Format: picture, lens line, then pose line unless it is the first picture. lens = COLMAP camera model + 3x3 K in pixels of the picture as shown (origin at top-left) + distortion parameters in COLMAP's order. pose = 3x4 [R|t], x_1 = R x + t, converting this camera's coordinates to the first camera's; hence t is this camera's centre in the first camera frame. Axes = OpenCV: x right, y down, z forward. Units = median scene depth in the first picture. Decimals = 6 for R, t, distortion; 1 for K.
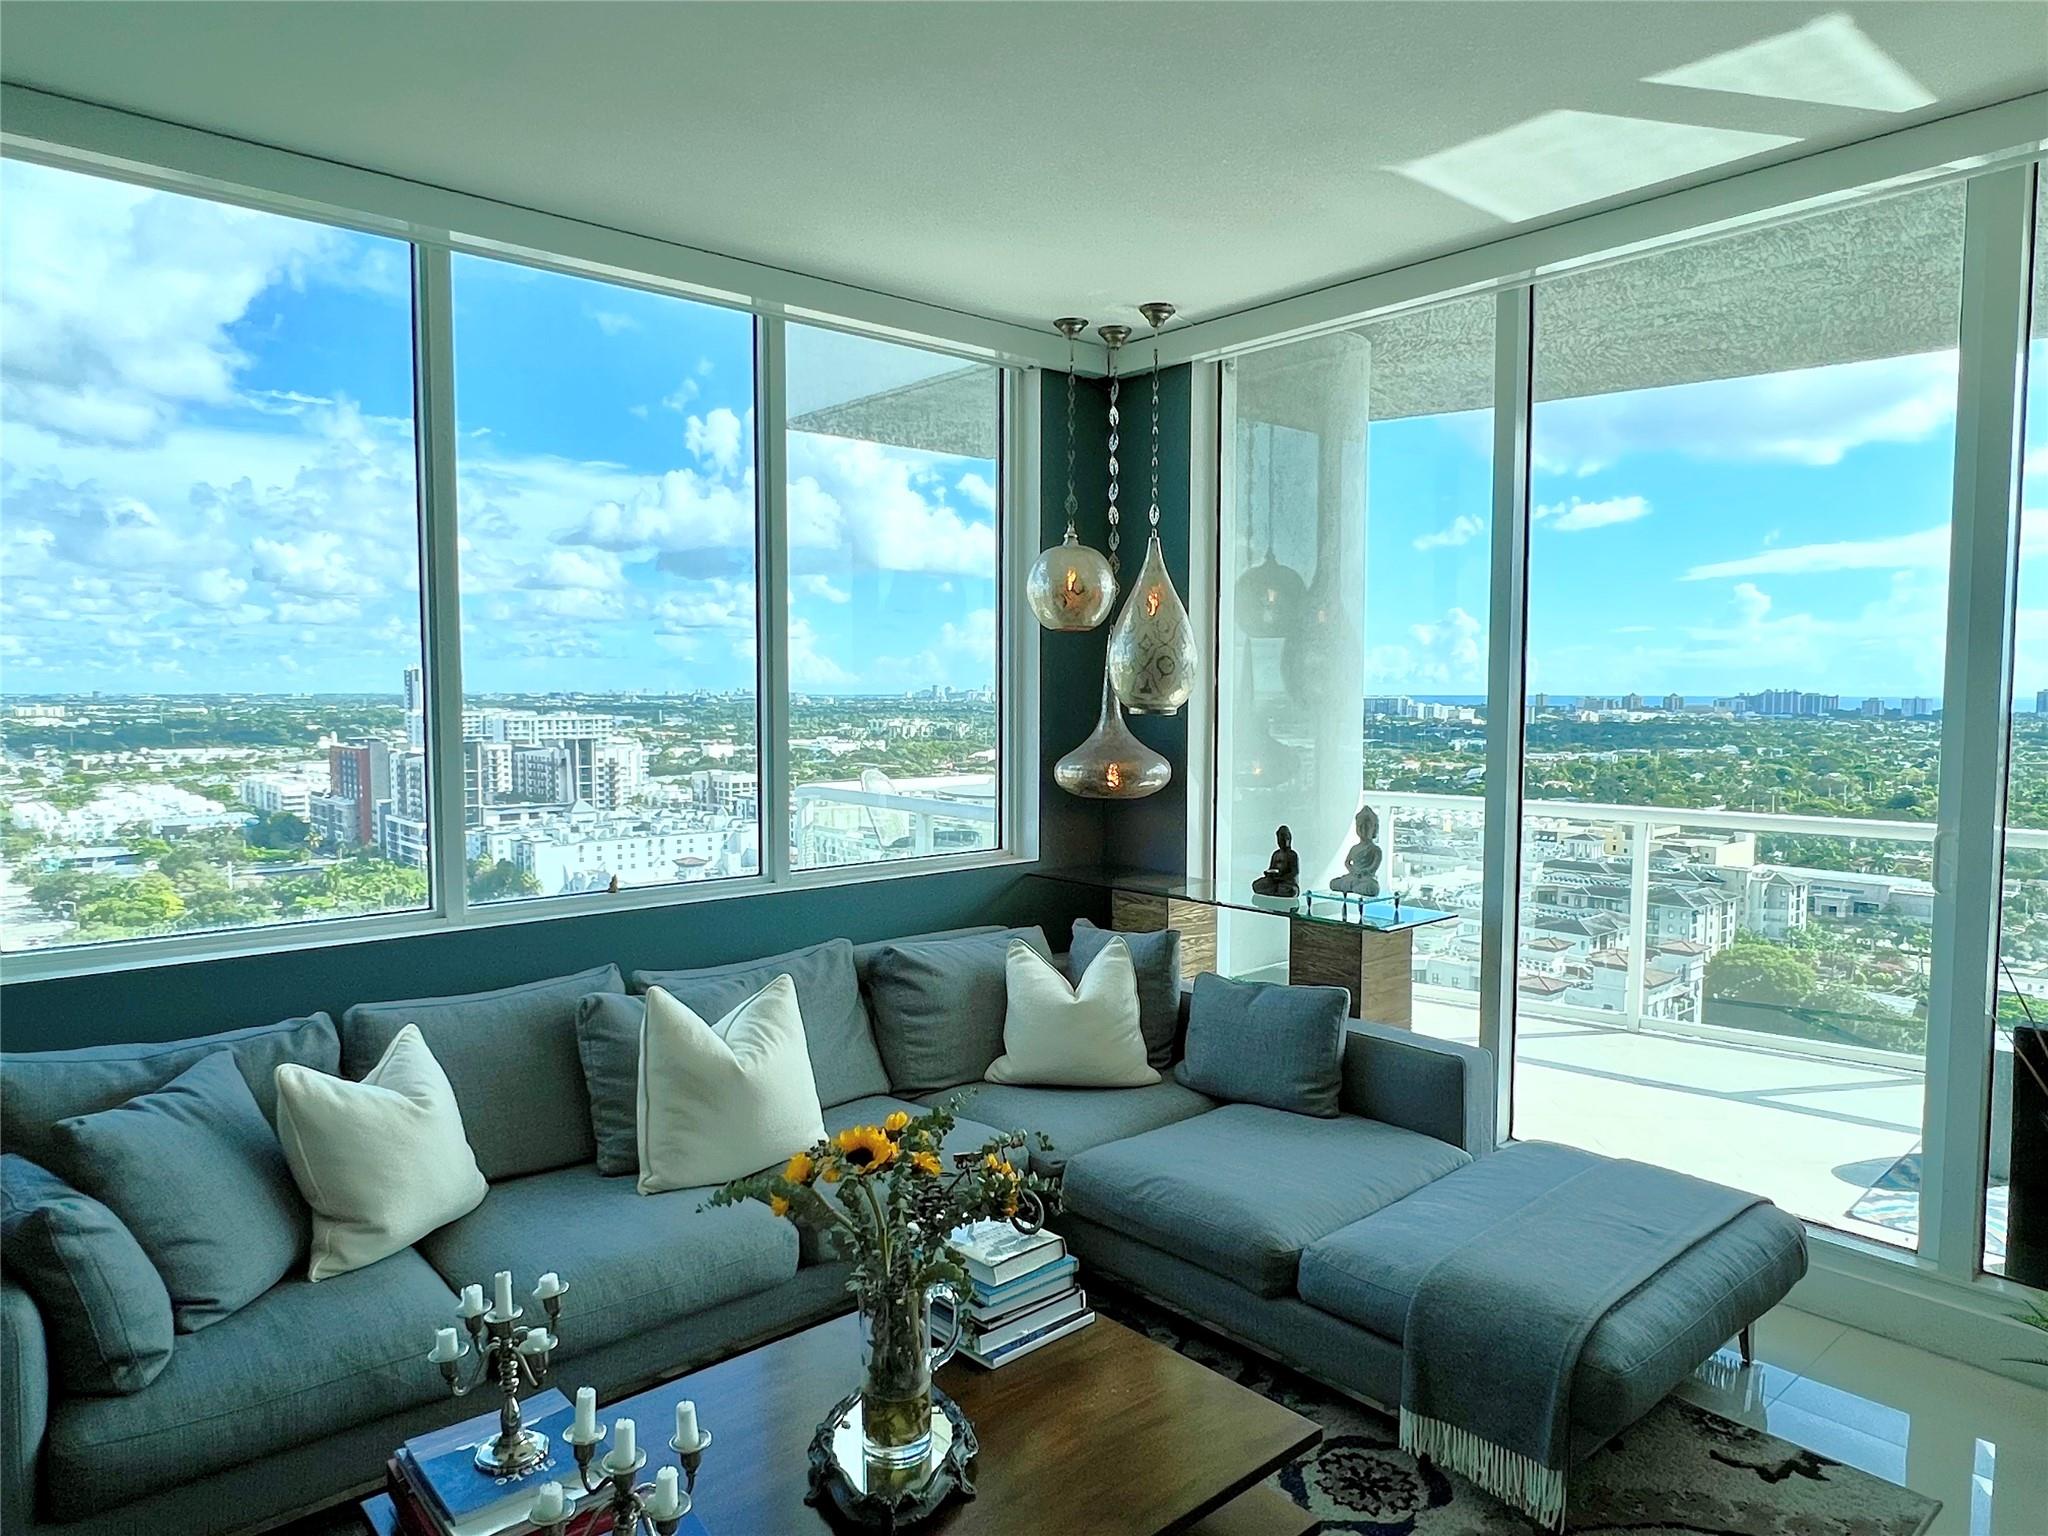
lens RADIAL K [[1281.8, 0, 1019.0], [0, 1281.8, 768.1], [0, 0, 1]] dist [0.000979, -0.000777]
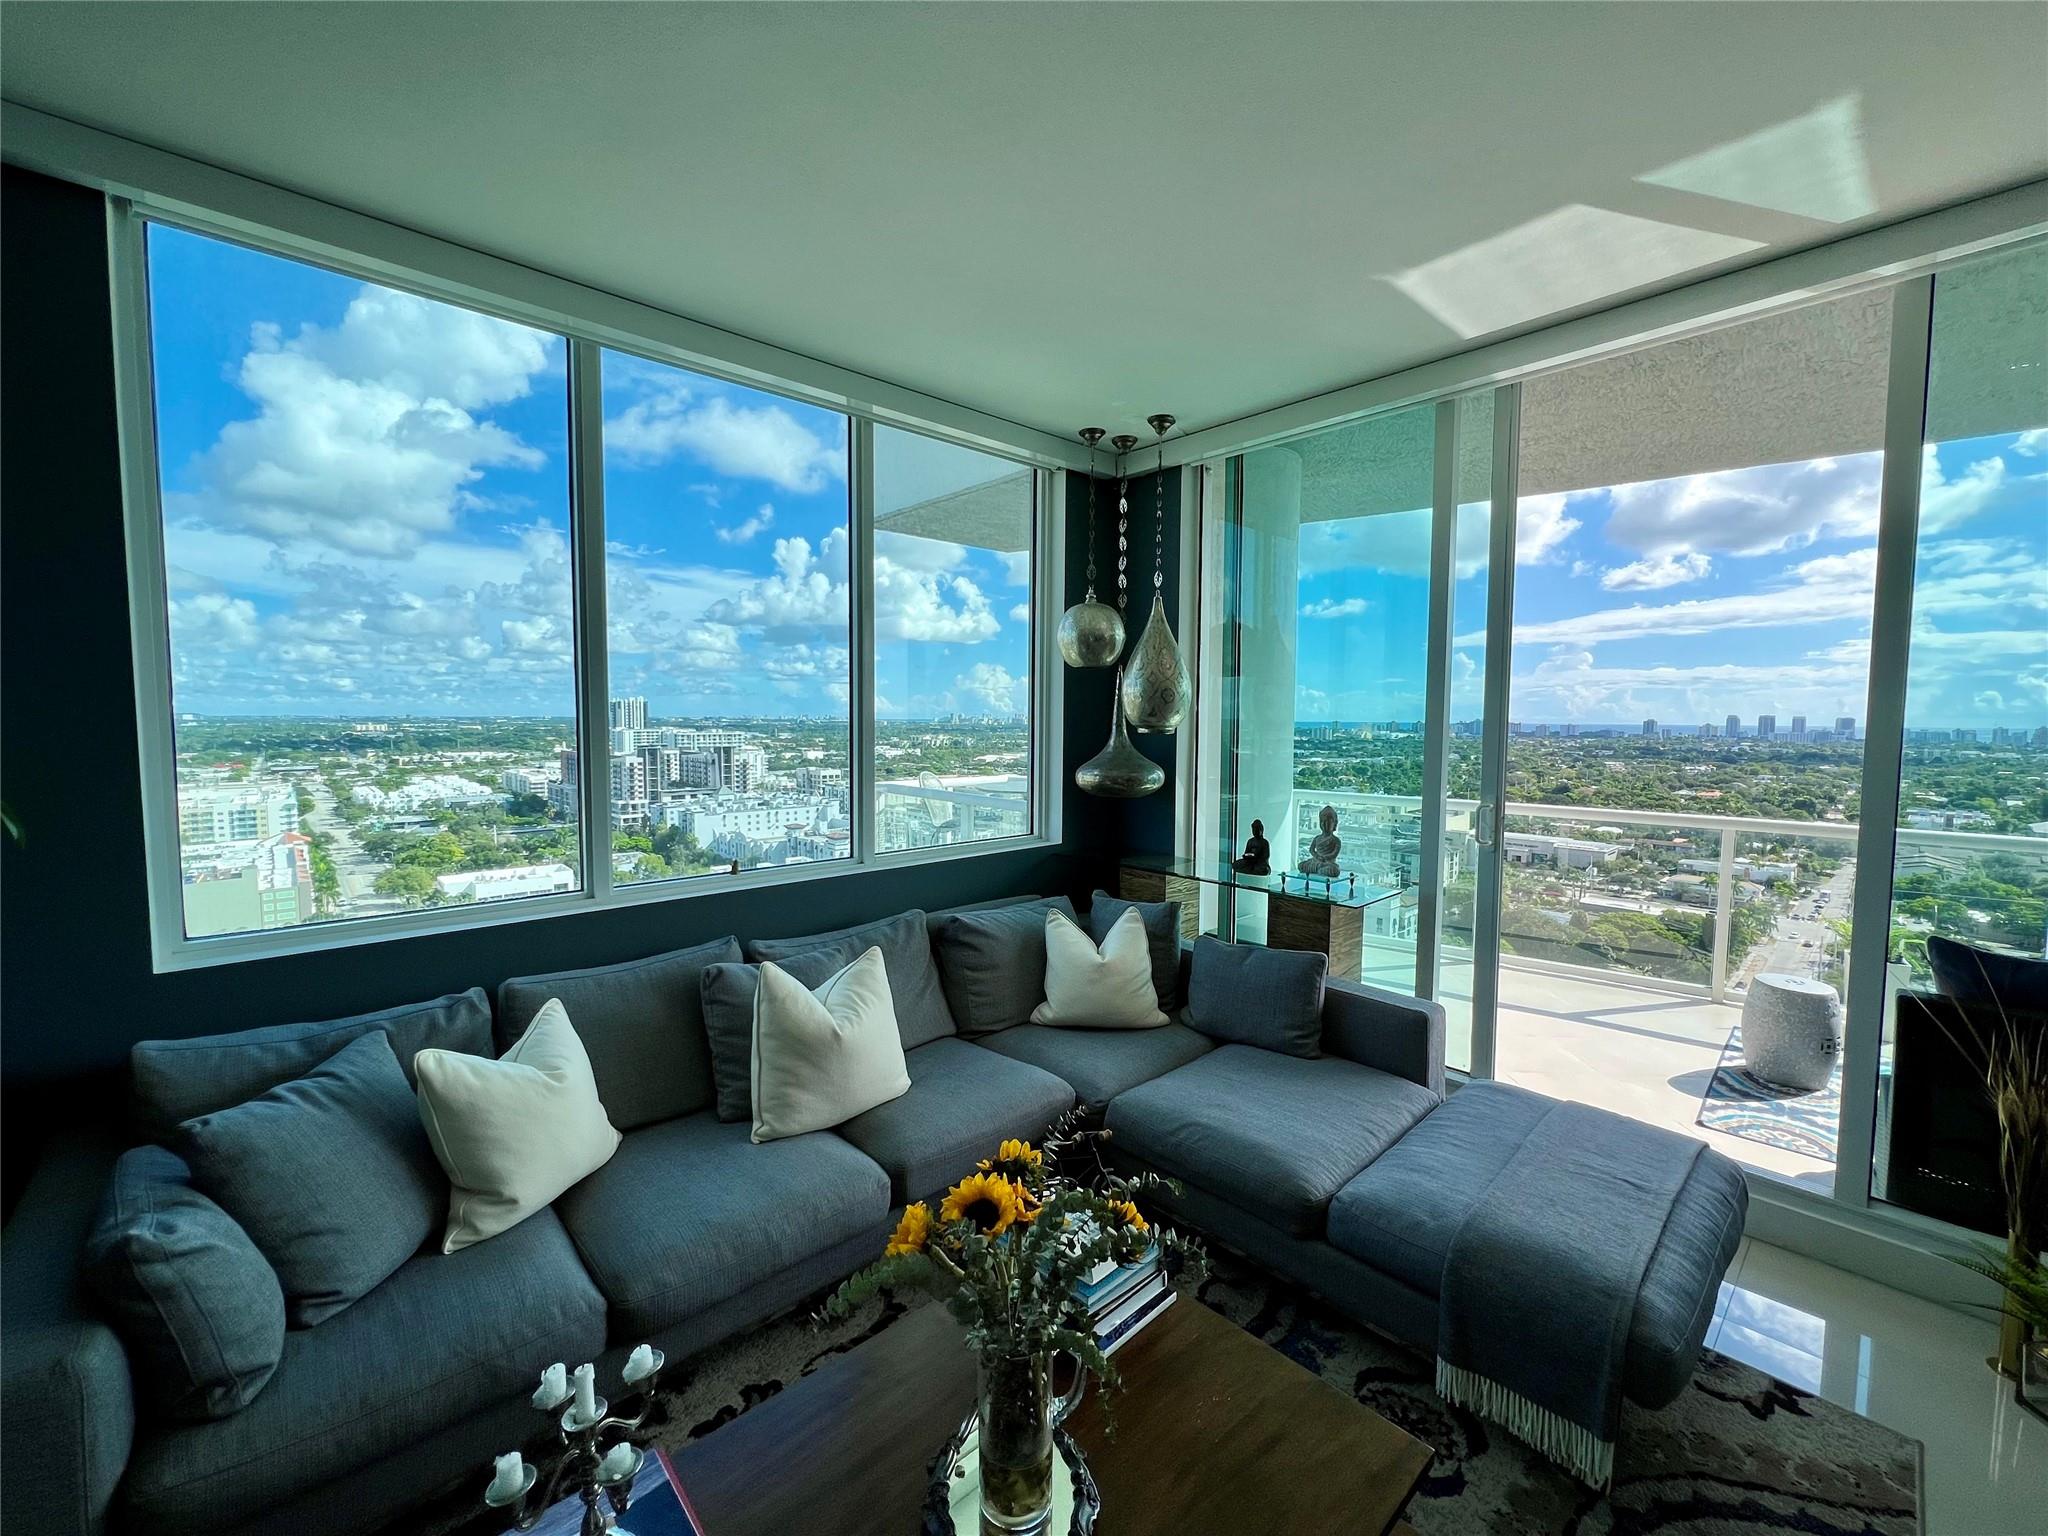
lens RADIAL K [[815.0, 0, 1023.9], [0, 815.0, 764.0], [0, 0, 1]] dist [0.000416, 0.000596]
pose [[0.999738, 0.003743, 0.022600, -0.060720], [-0.003672, 0.999988, -0.003208, -0.009938], [-0.022612, 0.003124, 0.999739, 0.227967]]
